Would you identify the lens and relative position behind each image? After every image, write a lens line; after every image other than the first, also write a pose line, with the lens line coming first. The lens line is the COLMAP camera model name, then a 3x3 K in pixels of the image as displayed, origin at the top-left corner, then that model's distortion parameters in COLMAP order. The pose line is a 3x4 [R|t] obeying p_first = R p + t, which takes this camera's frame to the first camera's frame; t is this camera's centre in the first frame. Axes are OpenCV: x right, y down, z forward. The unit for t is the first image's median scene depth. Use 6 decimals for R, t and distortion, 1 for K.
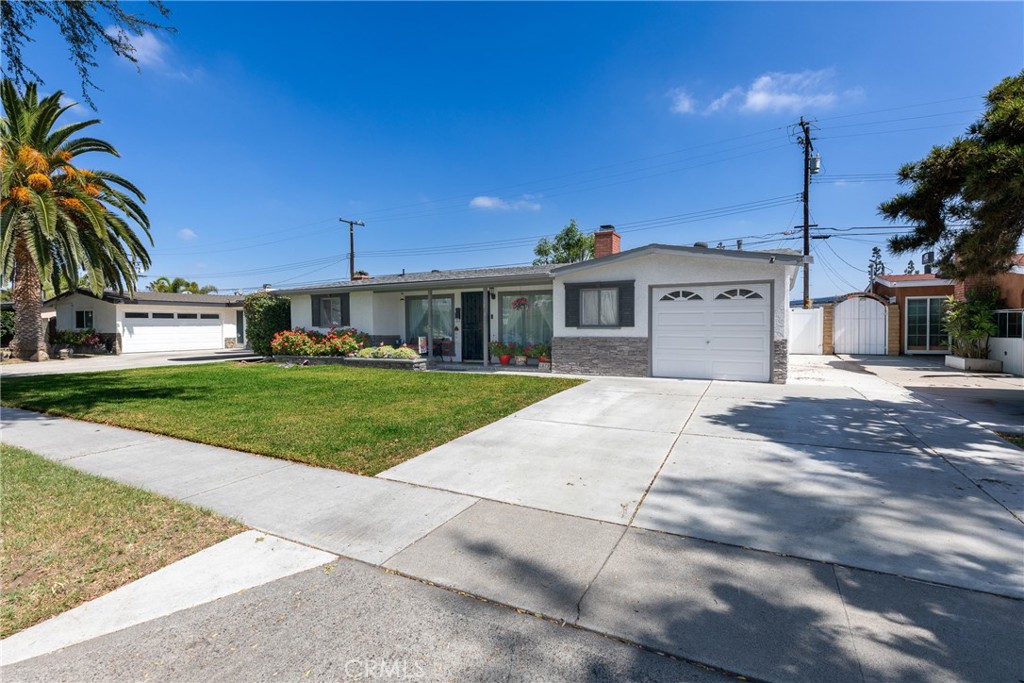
lens RADIAL K [[491.7, 0, 512.6], [0, 491.7, 374.9], [0, 0, 1]] dist [0.006176, -0.000705]
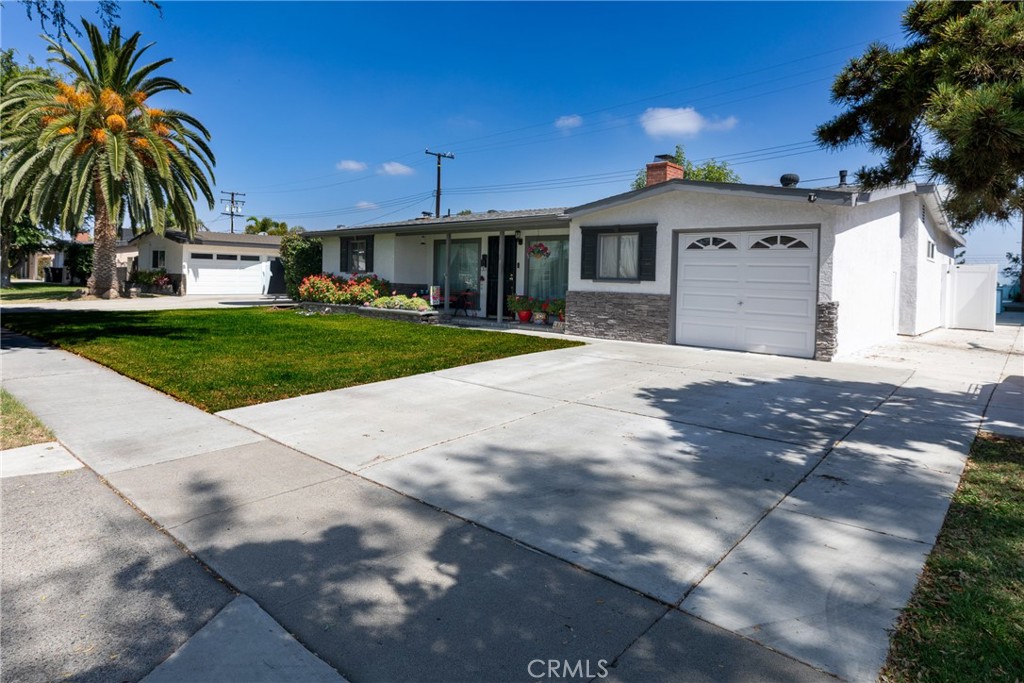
lens RADIAL K [[614.6, 0, 509.3], [0, 614.6, 339.6], [0, 0, 1]] dist [0.007238, 0.001002]
pose [[0.965609, 0.055077, -0.254096, 0.215850], [-0.055473, 0.998444, 0.005610, 0.004366], [0.254010, 0.008679, 0.967163, -0.027719]]
